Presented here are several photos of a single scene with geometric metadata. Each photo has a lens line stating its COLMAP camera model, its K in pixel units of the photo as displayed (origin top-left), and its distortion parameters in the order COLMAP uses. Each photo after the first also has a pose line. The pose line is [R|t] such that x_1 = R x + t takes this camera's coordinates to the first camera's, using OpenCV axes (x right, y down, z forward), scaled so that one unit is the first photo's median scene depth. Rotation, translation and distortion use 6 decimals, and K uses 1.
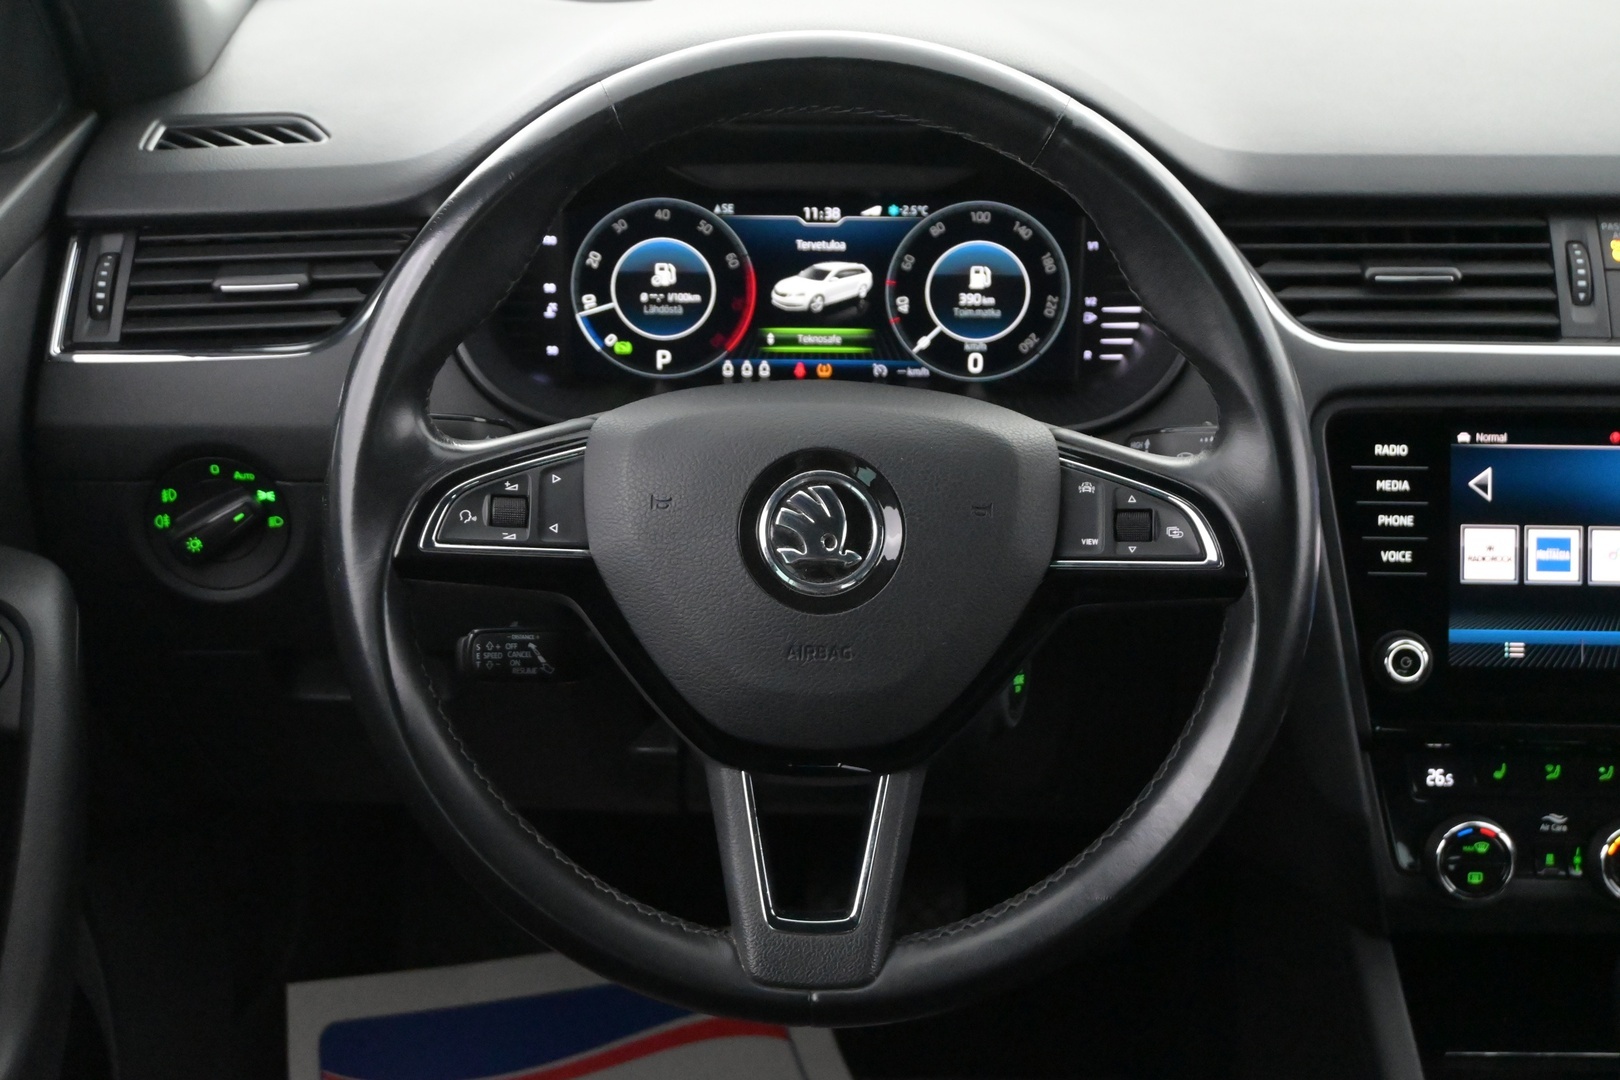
lens RADIAL K [[2485.9, 0, 822.8], [0, 2485.9, 528.5], [0, 0, 1]] dist [0.020373, 0.000000]
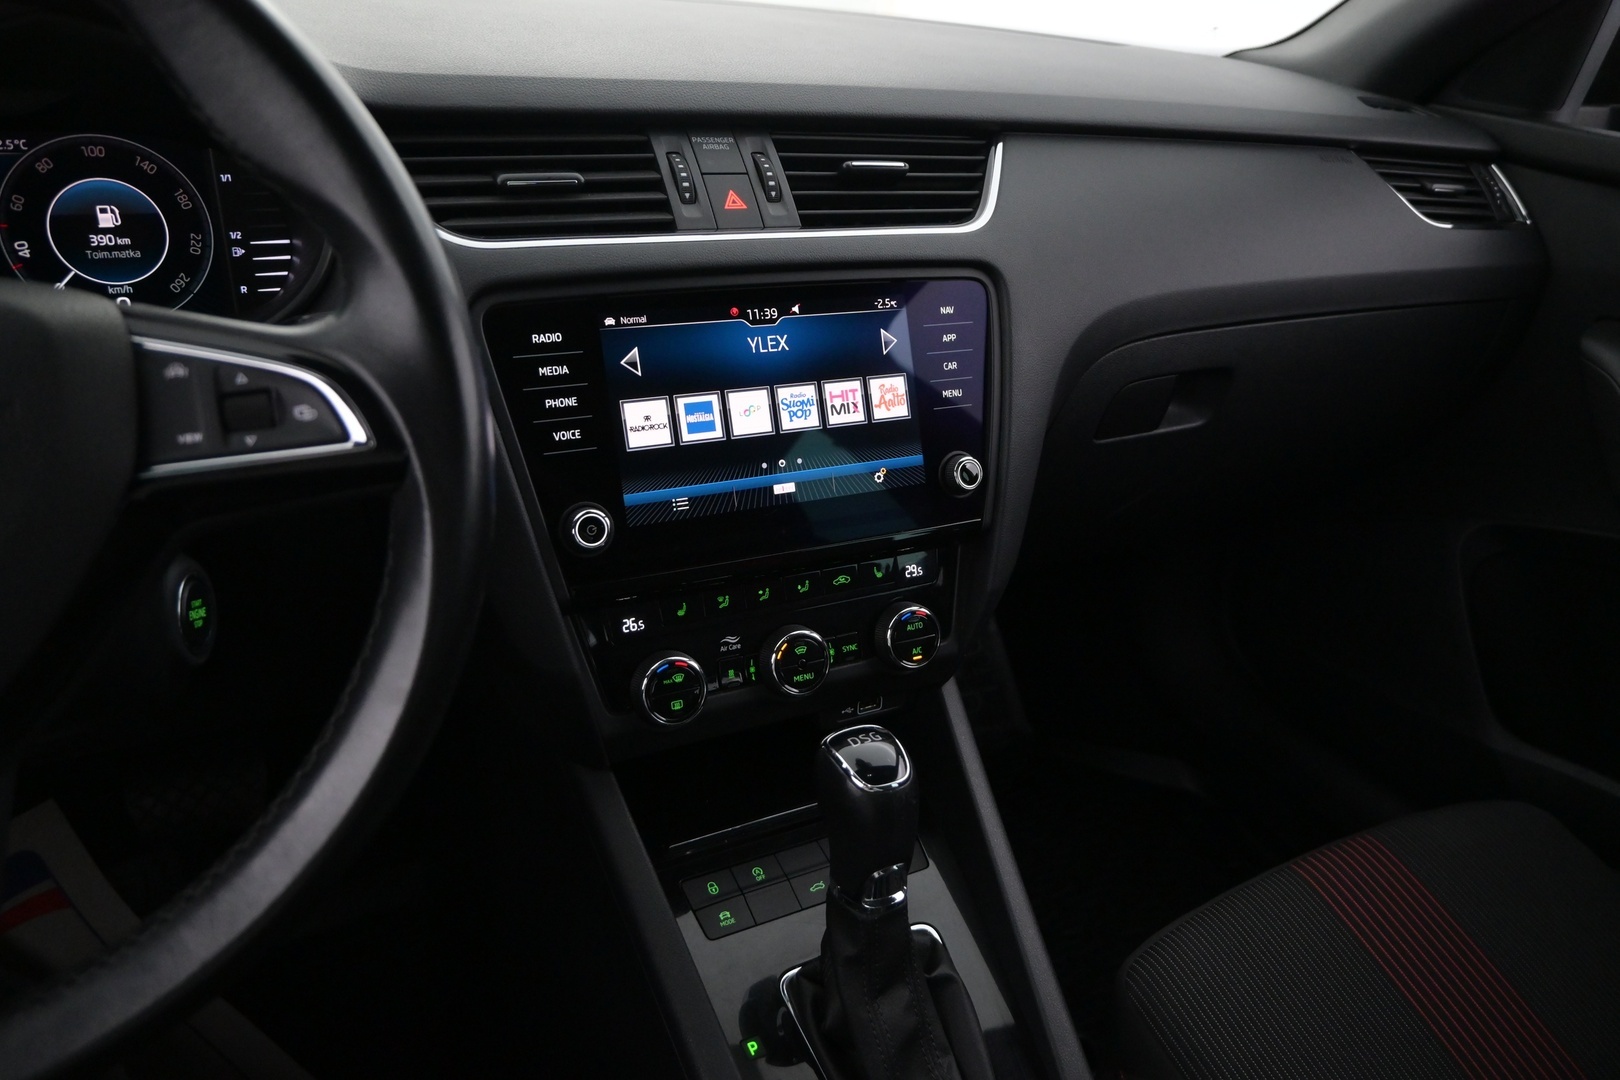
lens RADIAL K [[1107.6, 0, 809.9], [0, 1107.6, 533.3], [0, 0, 1]] dist [-0.000610, 0.002659]
pose [[0.883702, -0.160075, 0.439825, 0.101813], [0.137647, 0.987026, 0.082668, 0.027405], [-0.447352, -0.012513, 0.894270, 0.506130]]
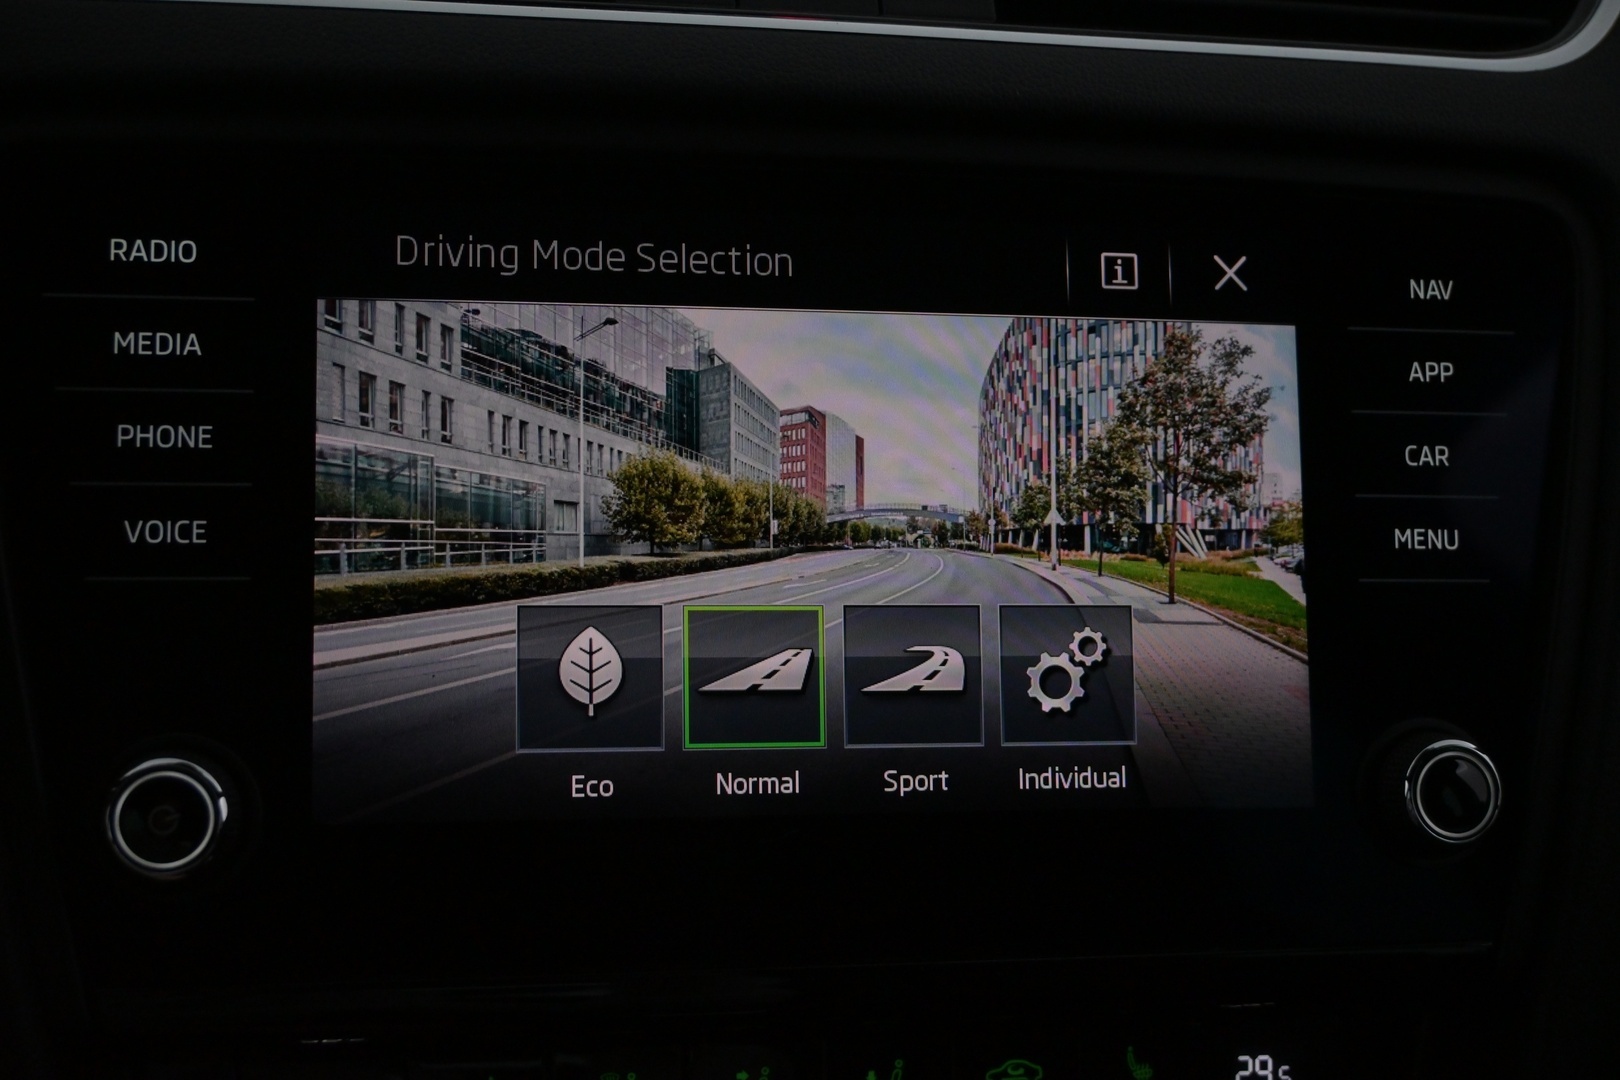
lens RADIAL K [[1987.6, 0, 812.4], [0, 1987.6, 541.7], [0, 0, 1]] dist [-0.003050, 0.000000]
pose [[0.981144, -0.008575, 0.193088, 0.261734], [0.026657, 0.995472, -0.091242, 0.041134], [-0.191431, 0.094668, 0.976930, 0.677193]]
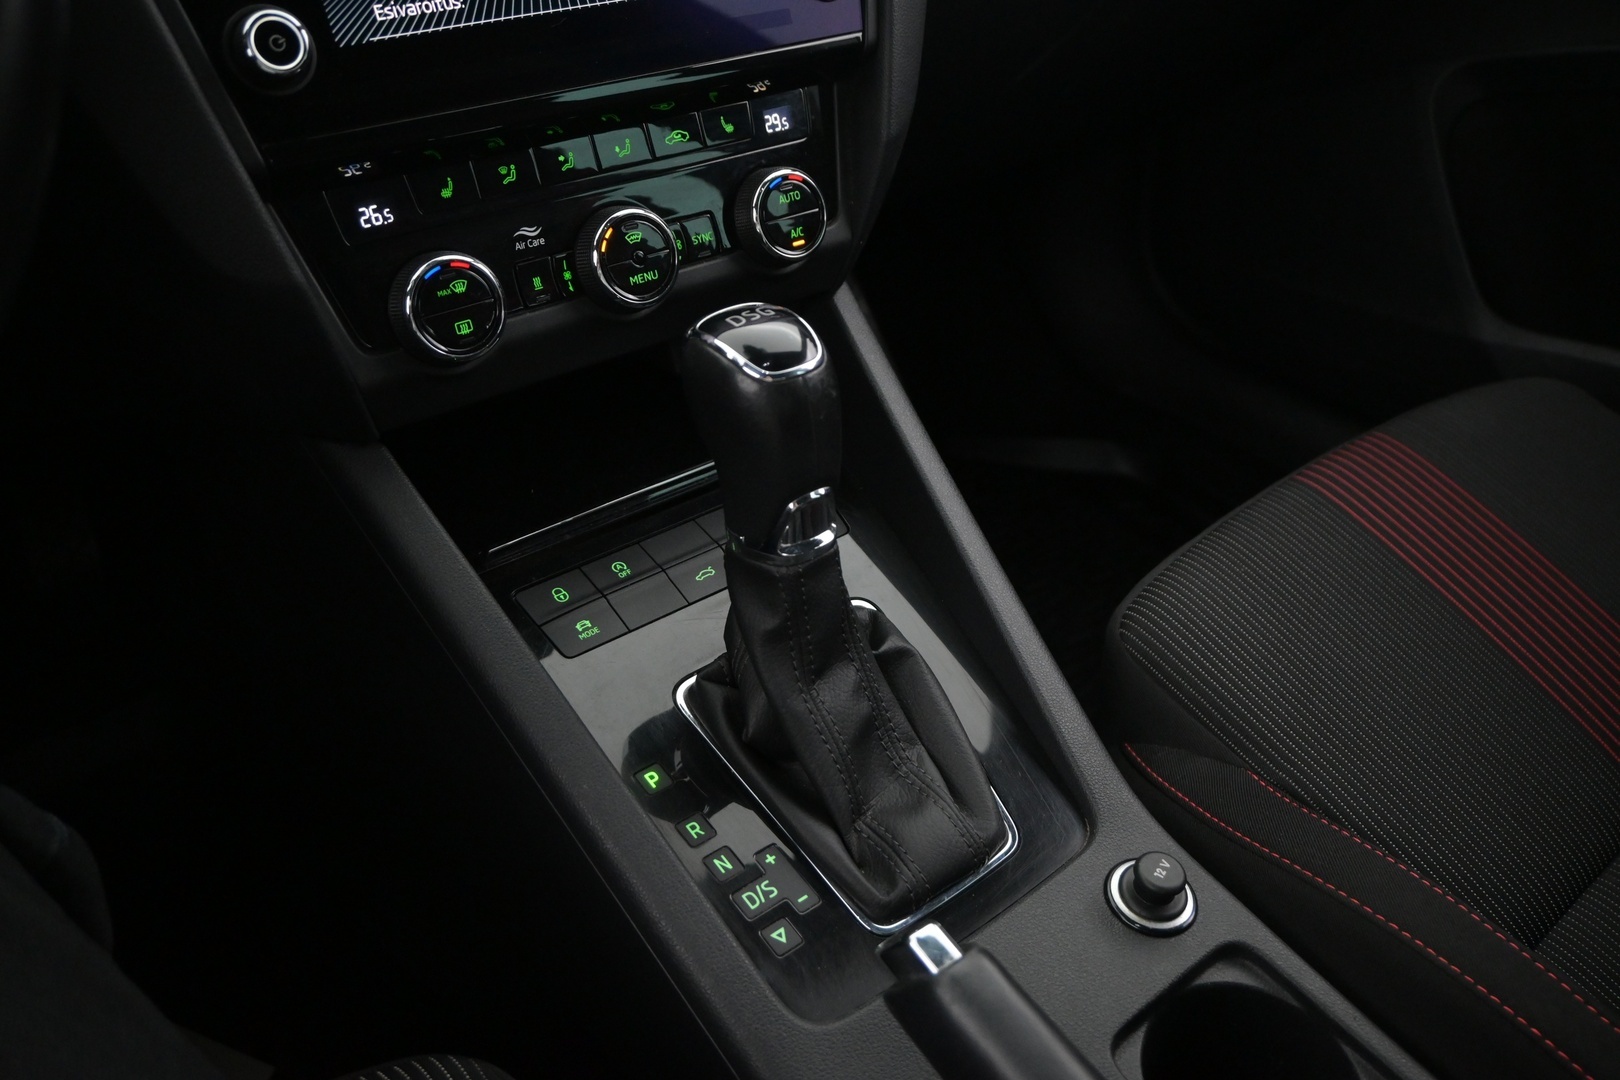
lens RADIAL K [[1318.4, 0, 810.6], [0, 1318.4, 533.8], [0, 0, 1]] dist [0.003675, -0.013143]
pose [[0.778847, -0.356786, 0.515850, 0.109252], [0.247442, 0.930524, 0.269997, 0.113976], [-0.576342, -0.082643, 0.813019, 0.587814]]
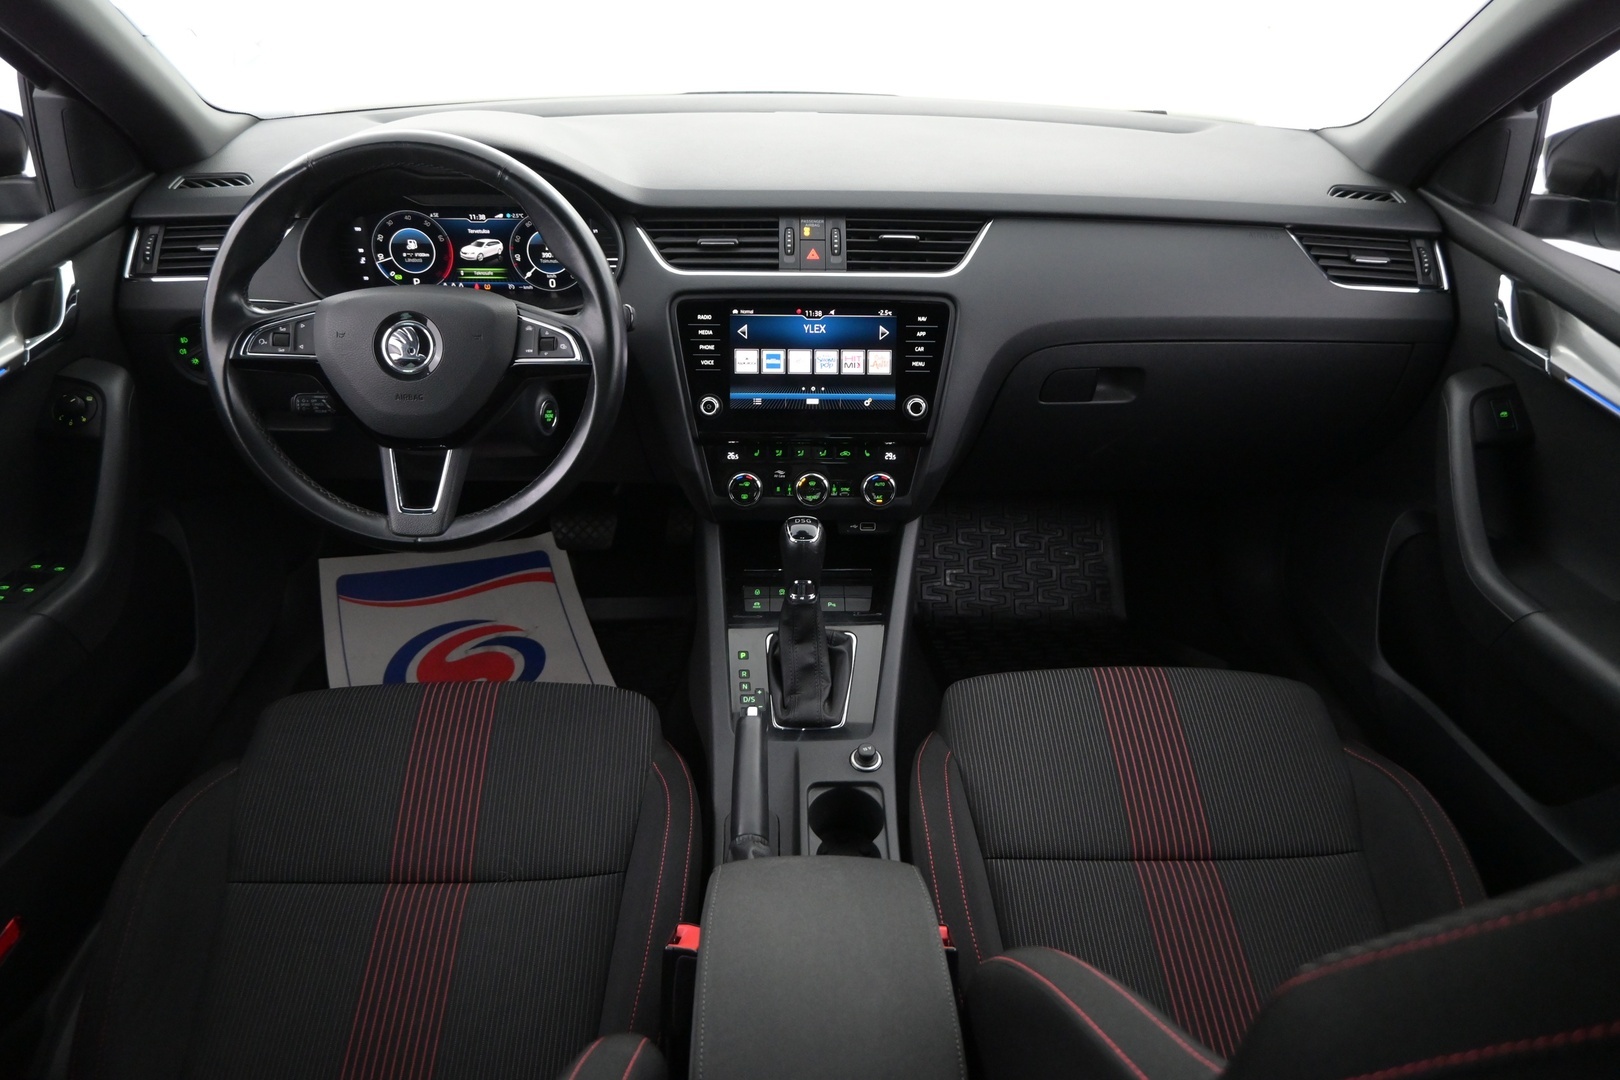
lens RADIAL K [[1107.6, 0, 812.7], [0, 1107.6, 533.8], [0, 0, 1]] dist [-0.000610, 0.002659]
pose [[0.999243, -0.012573, 0.036820, 0.283440], [0.007788, 0.991830, 0.127327, 0.038738], [-0.038120, -0.126944, 0.991177, -0.074507]]
